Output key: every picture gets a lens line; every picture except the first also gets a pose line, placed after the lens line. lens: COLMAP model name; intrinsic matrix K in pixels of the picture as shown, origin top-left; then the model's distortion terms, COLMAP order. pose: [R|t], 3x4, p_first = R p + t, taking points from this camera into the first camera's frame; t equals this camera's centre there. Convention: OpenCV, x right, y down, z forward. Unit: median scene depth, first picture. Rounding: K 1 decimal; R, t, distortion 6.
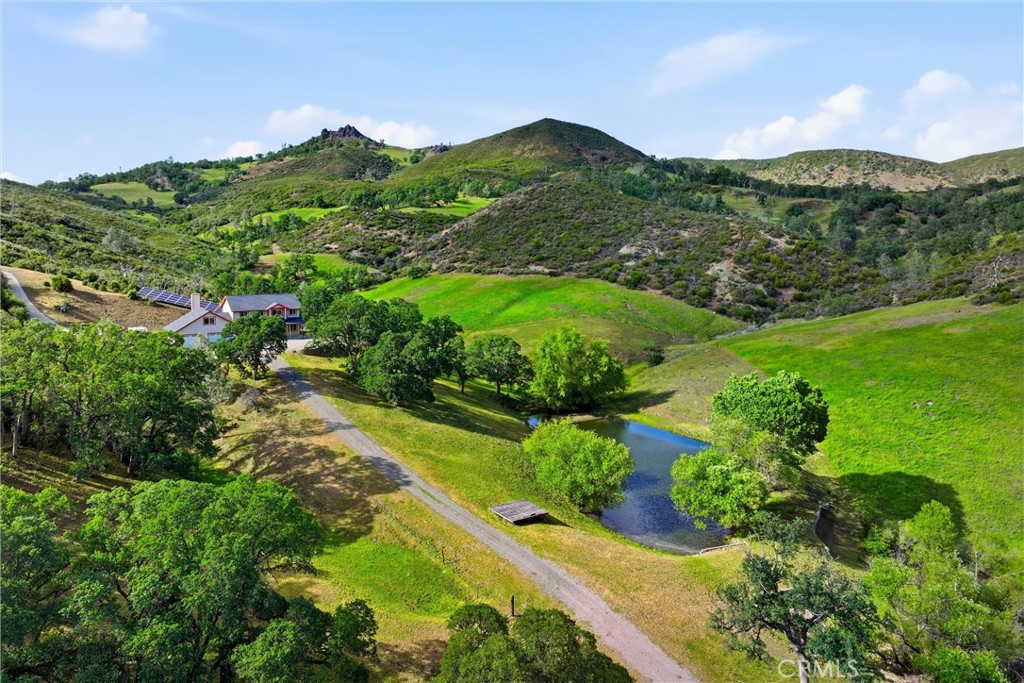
lens RADIAL K [[725.7, 0, 517.5], [0, 725.7, 297.8], [0, 0, 1]] dist [0.004374, 0.011605]
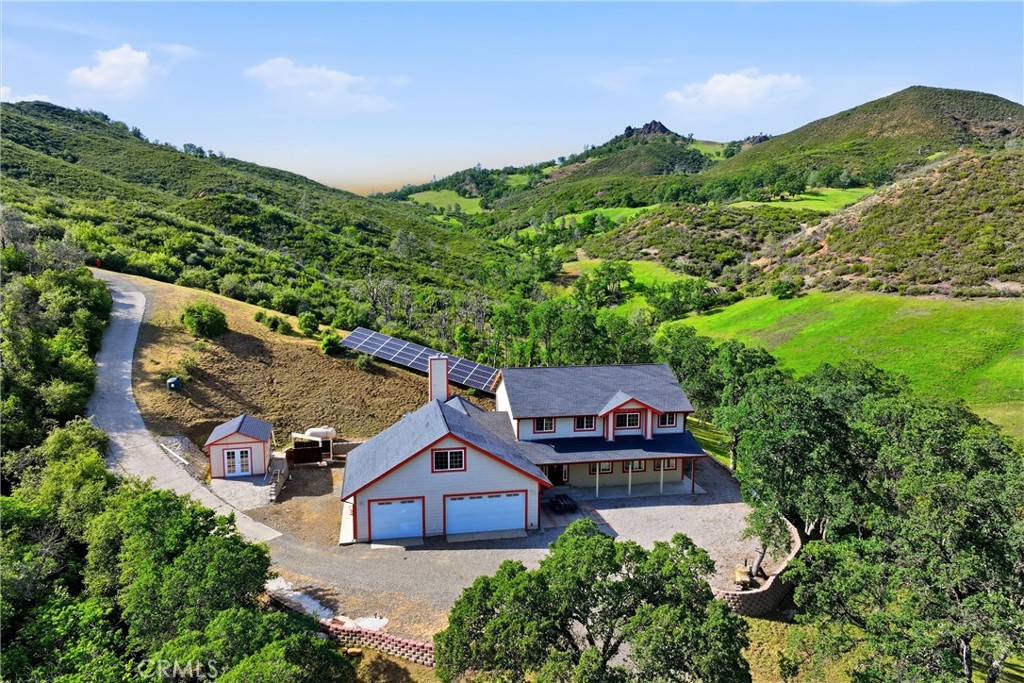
lens RADIAL K [[725.7, 0, 517.9], [0, 725.7, 343.1], [0, 0, 1]] dist [0.004374, 0.011605]
pose [[0.923064, 0.046781, -0.381792, -0.068748], [-0.026802, 0.997987, 0.057483, -0.011011], [0.383713, -0.042828, 0.922459, 0.180466]]
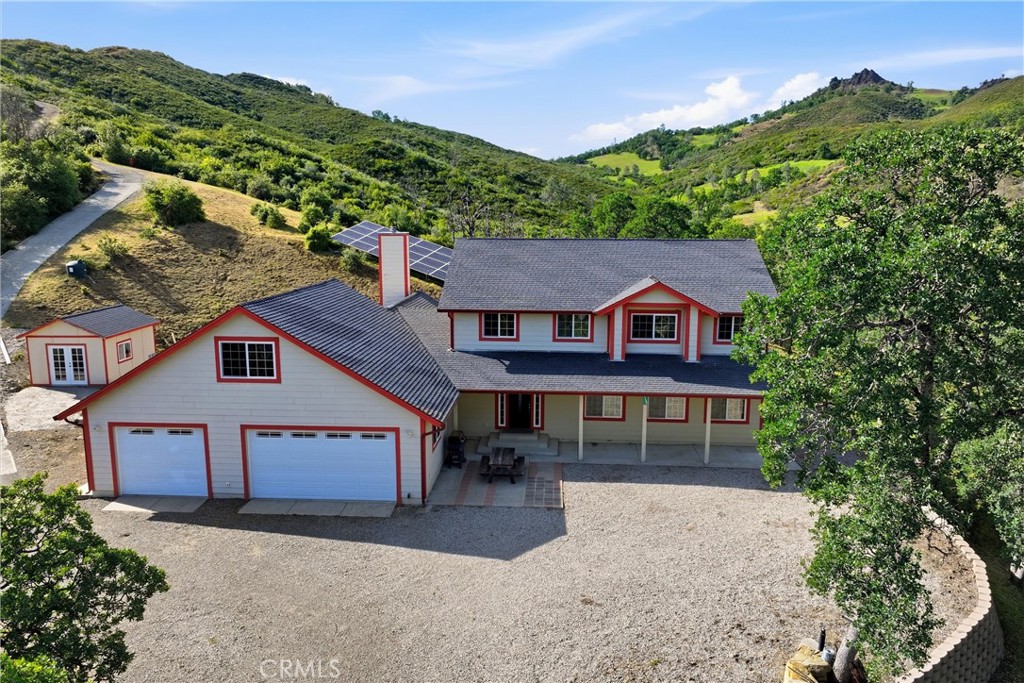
lens RADIAL K [[725.7, 0, 514.3], [0, 725.7, 335.3], [0, 0, 1]] dist [0.004374, 0.011605]
pose [[0.794700, 0.093507, -0.599758, -0.067912], [-0.044976, 0.994418, 0.095443, 0.001463], [0.605334, -0.048873, 0.794469, 0.230458]]
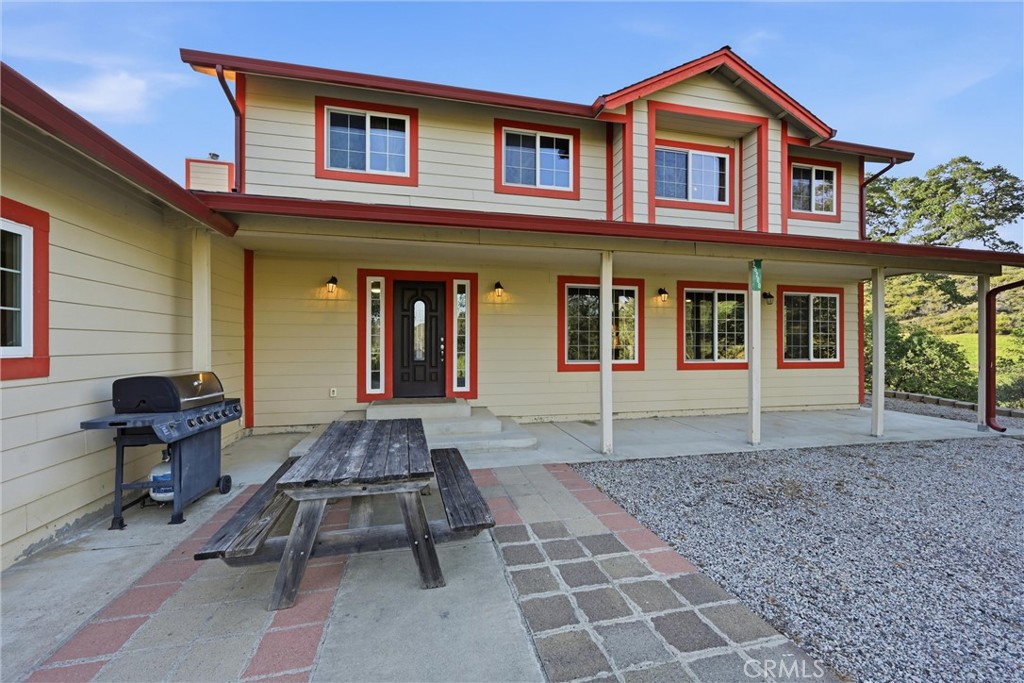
lens RADIAL K [[410.6, 0, 514.5], [0, 410.6, 346.4], [0, 0, 1]] dist [-0.002579, 0.000241]
pose [[0.936647, -0.008763, -0.350165, -0.096118], [-0.019808, 0.996762, -0.077926, 0.014750], [0.349714, 0.079925, 0.933441, 0.267540]]
